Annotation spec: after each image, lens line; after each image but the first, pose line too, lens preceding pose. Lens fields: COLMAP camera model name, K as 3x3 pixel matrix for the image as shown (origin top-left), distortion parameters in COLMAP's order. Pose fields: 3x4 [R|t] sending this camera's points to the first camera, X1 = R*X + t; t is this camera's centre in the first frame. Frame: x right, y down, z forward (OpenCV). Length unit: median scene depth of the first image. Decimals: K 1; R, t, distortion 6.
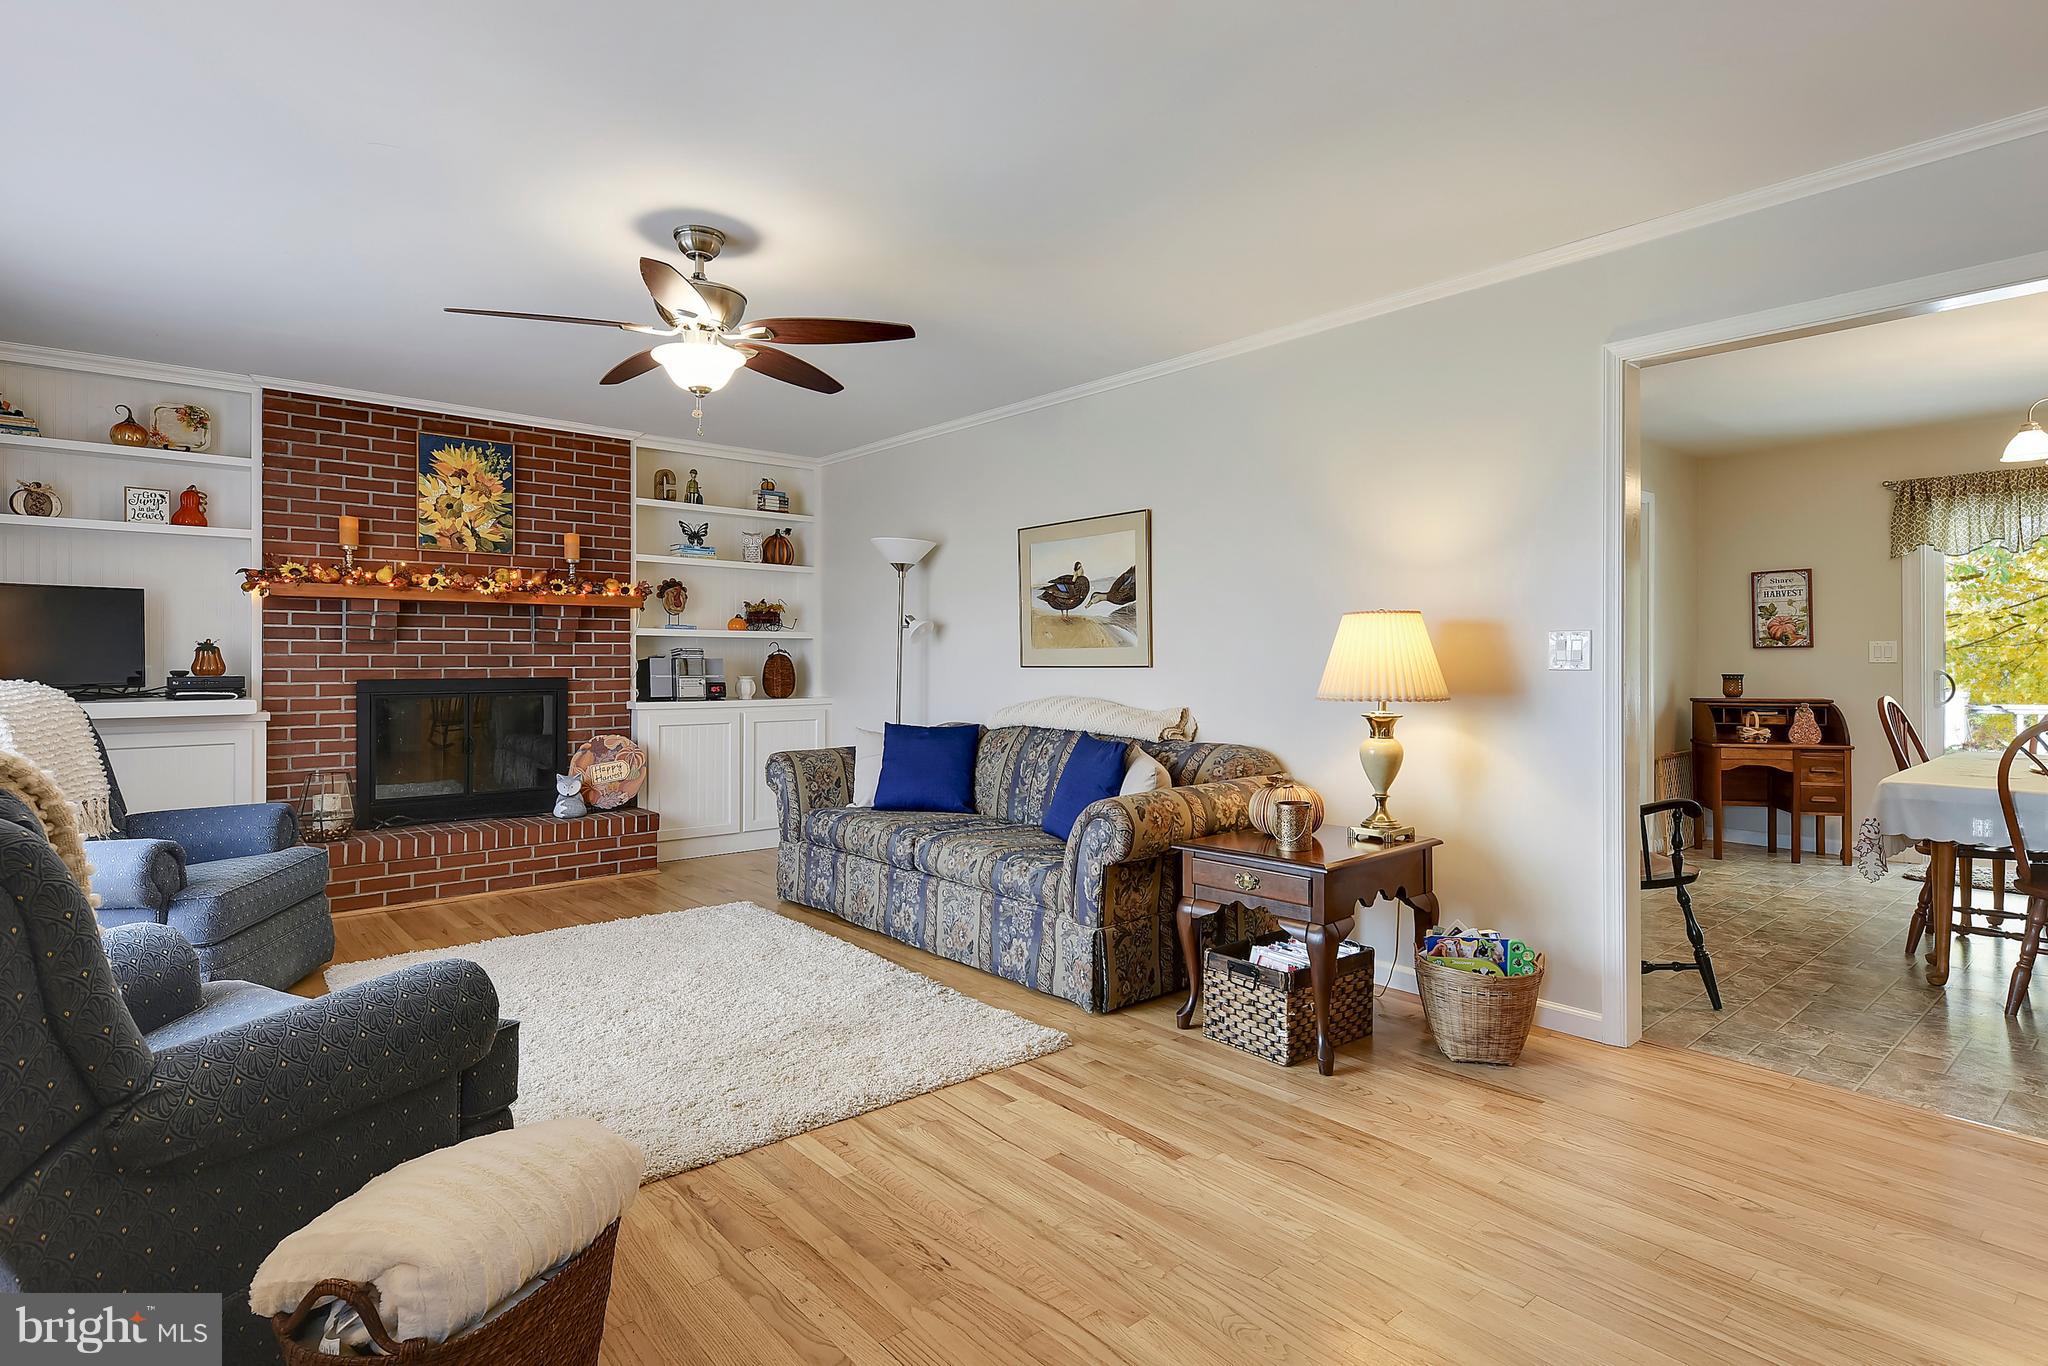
lens RADIAL K [[1036.2, 0, 1025.5], [0, 1036.2, 662.2], [0, 0, 1]] dist [0.006318, 0.000996]
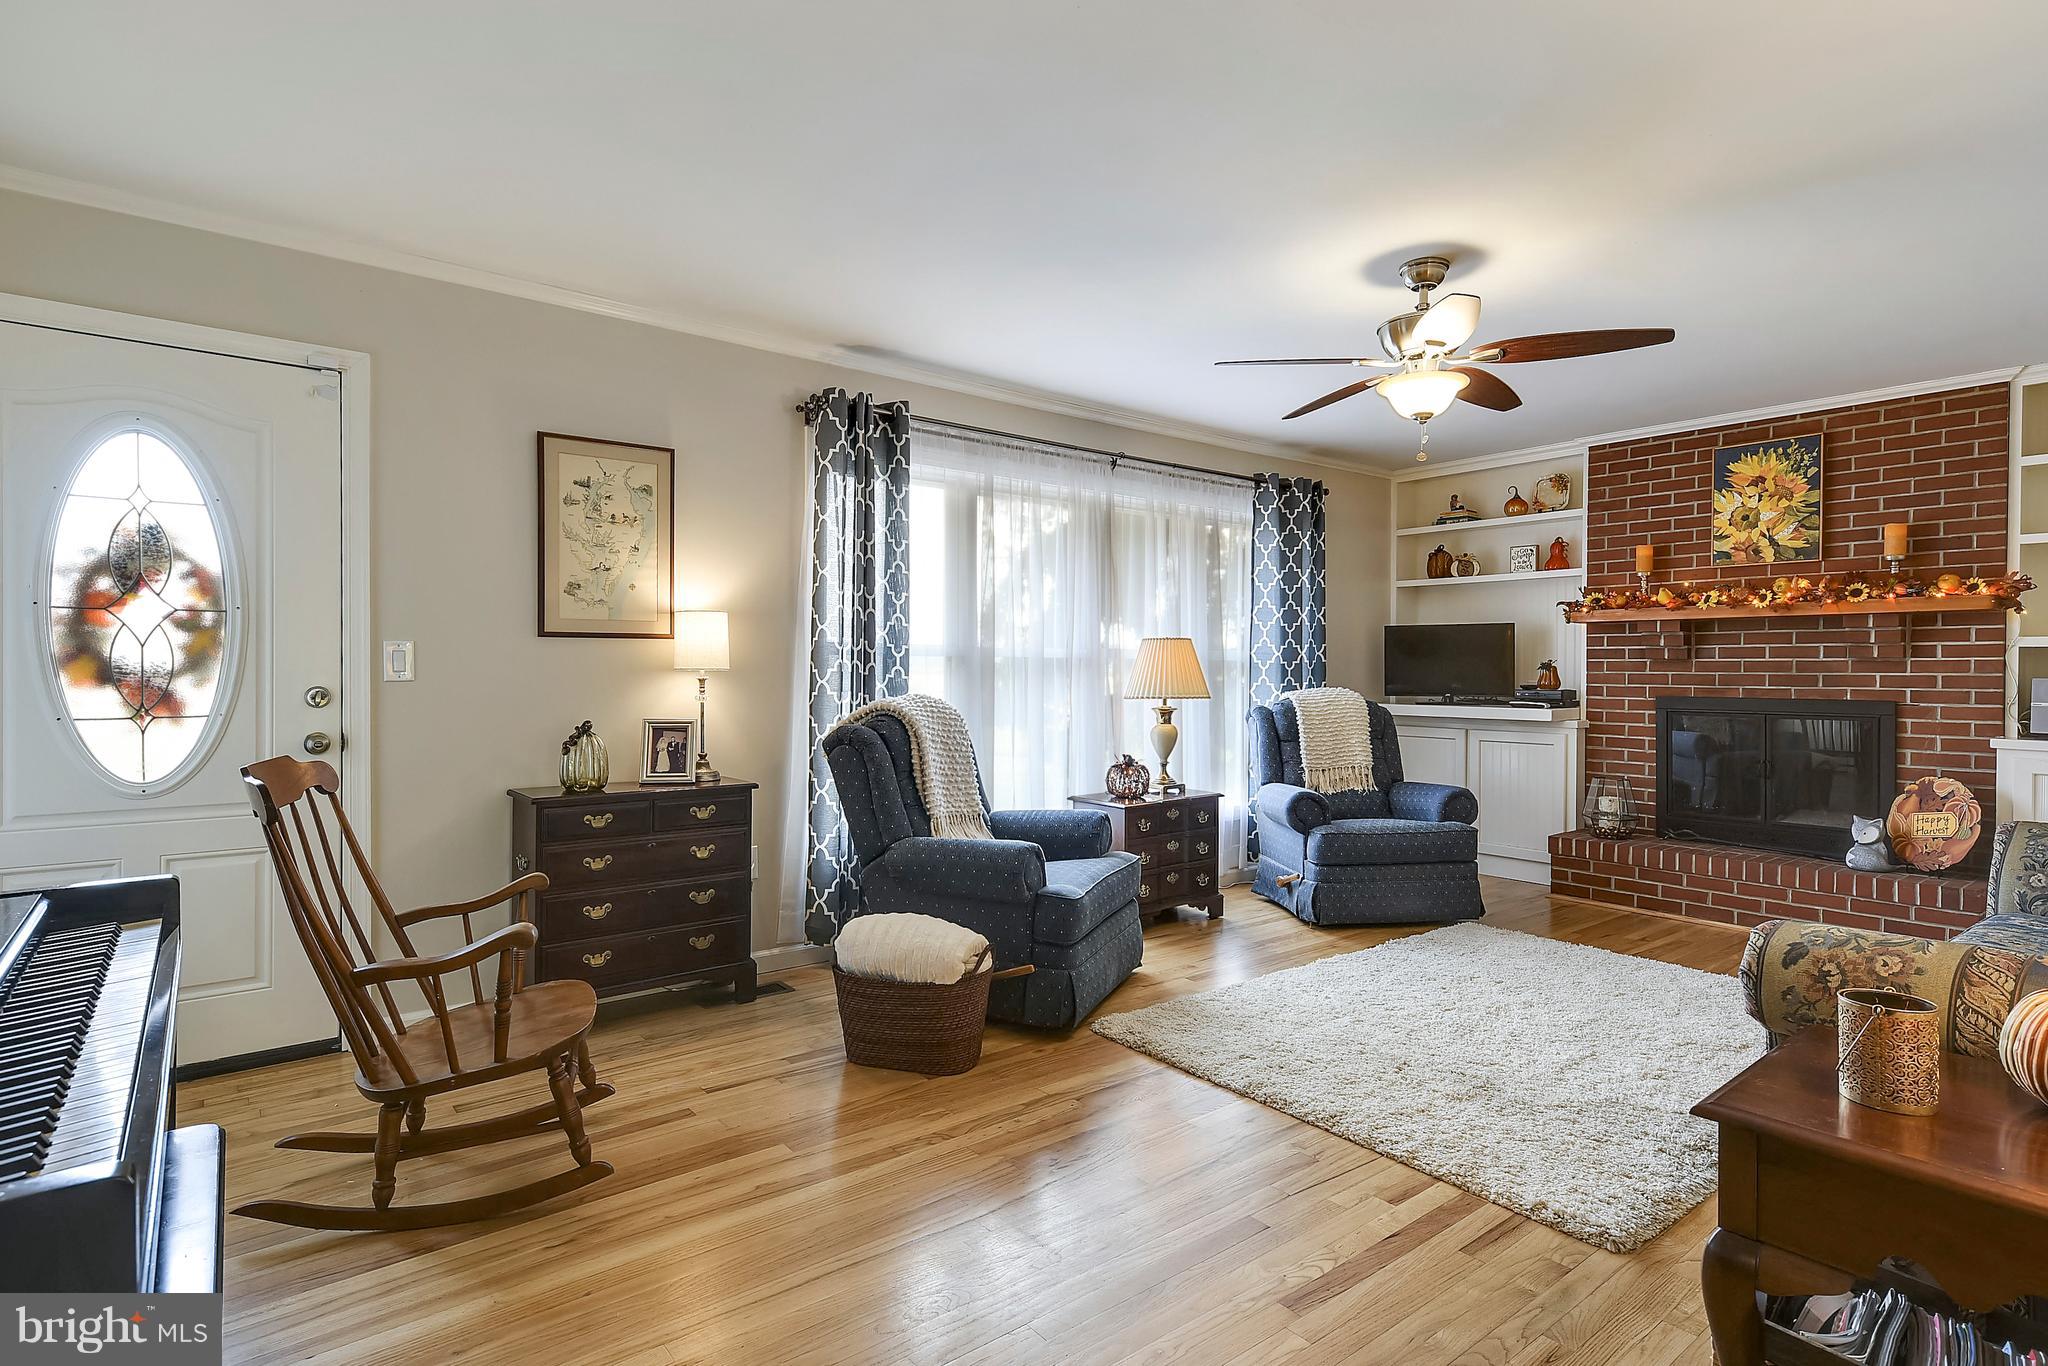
lens RADIAL K [[1036.2, 0, 1028.0], [0, 1036.2, 679.0], [0, 0, 1]] dist [0.006318, 0.000996]
pose [[-0.044773, 0.006420, -0.998977, 0.434110], [-0.010238, 0.999924, 0.006885, -0.001559], [0.998945, 0.010536, -0.044704, 0.383982]]
